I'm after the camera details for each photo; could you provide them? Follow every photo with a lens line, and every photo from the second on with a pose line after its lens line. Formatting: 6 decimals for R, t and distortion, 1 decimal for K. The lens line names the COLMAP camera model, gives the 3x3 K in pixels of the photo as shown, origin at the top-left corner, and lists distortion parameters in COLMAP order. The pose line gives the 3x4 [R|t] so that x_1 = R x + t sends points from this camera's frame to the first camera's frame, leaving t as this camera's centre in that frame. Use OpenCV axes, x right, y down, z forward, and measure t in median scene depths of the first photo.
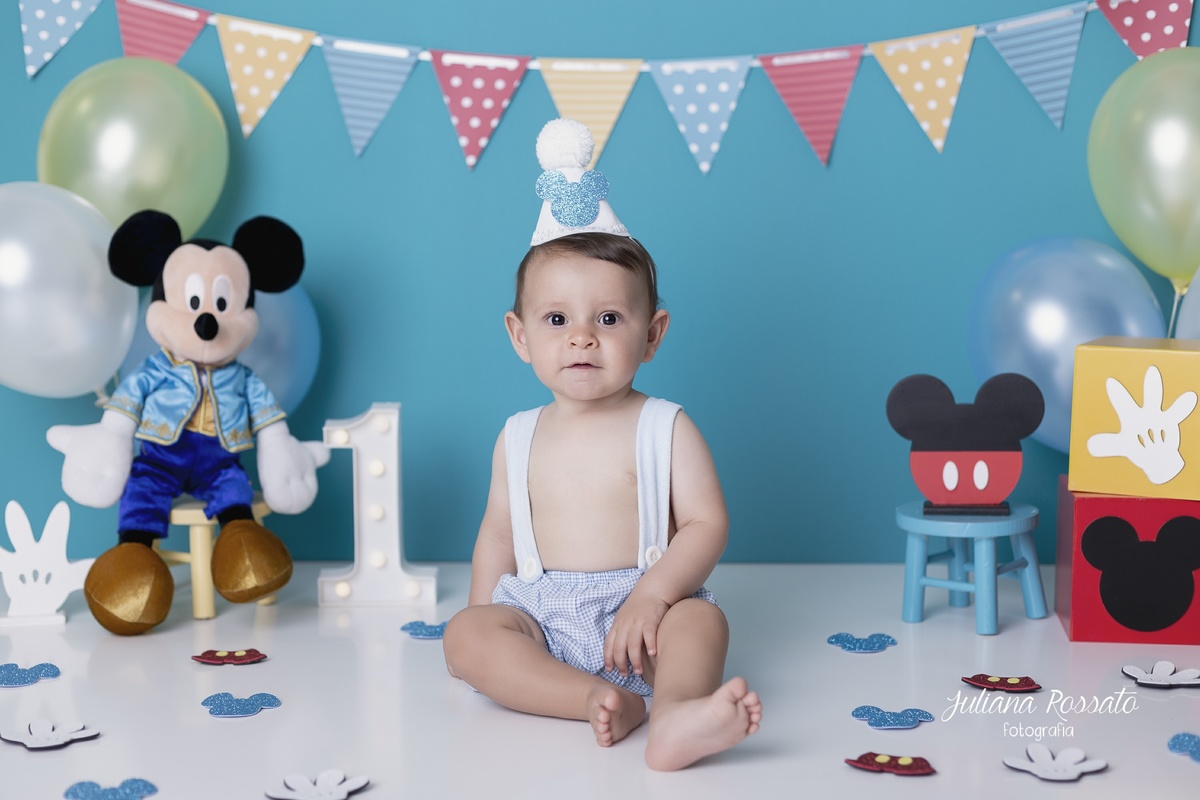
lens RADIAL K [[1707.2, 0, 619.7], [0, 1707.2, 434.1], [0, 0, 1]] dist [-0.017541, 0.038677]
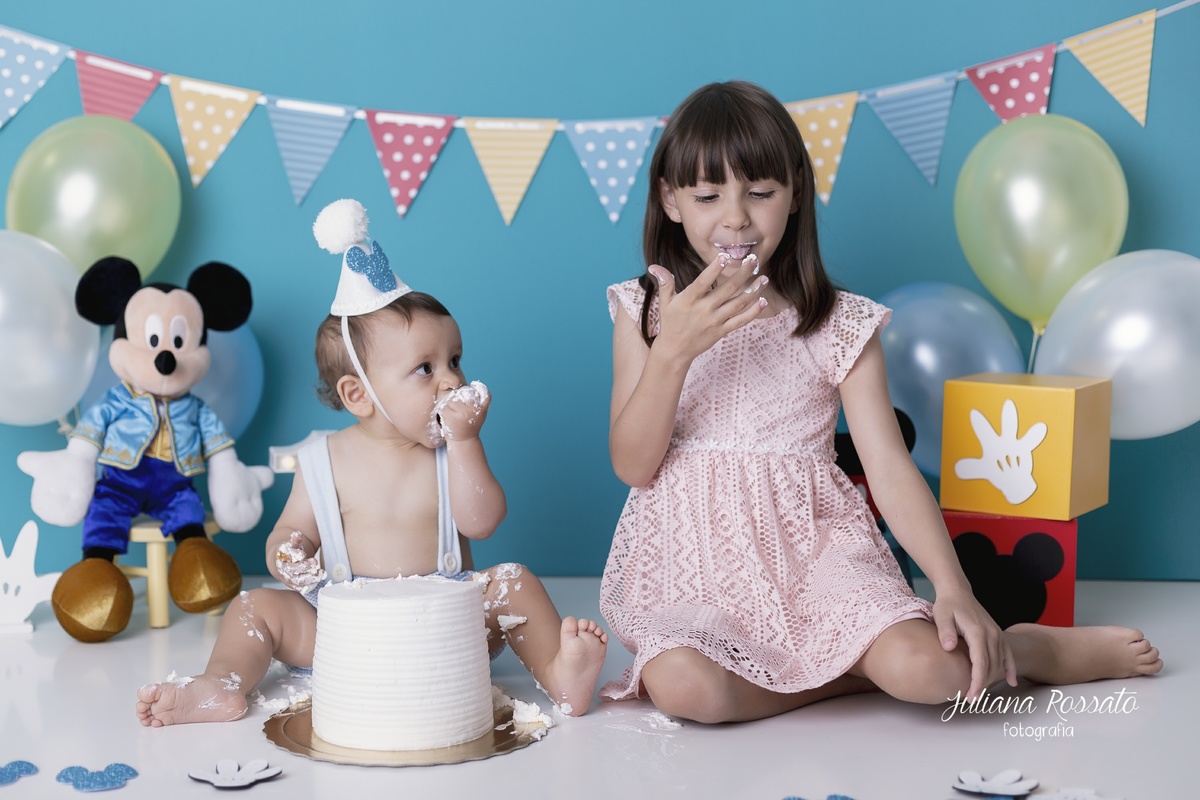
lens RADIAL K [[1758.0, 0, 572.7], [0, 1758.0, 383.0], [0, 0, 1]] dist [-0.004830, -0.038461]
pose [[0.999591, 0.002700, 0.028486, -0.009985], [-0.001601, 0.999257, -0.038514, -0.006068], [-0.028569, 0.038452, 0.998852, -0.143858]]
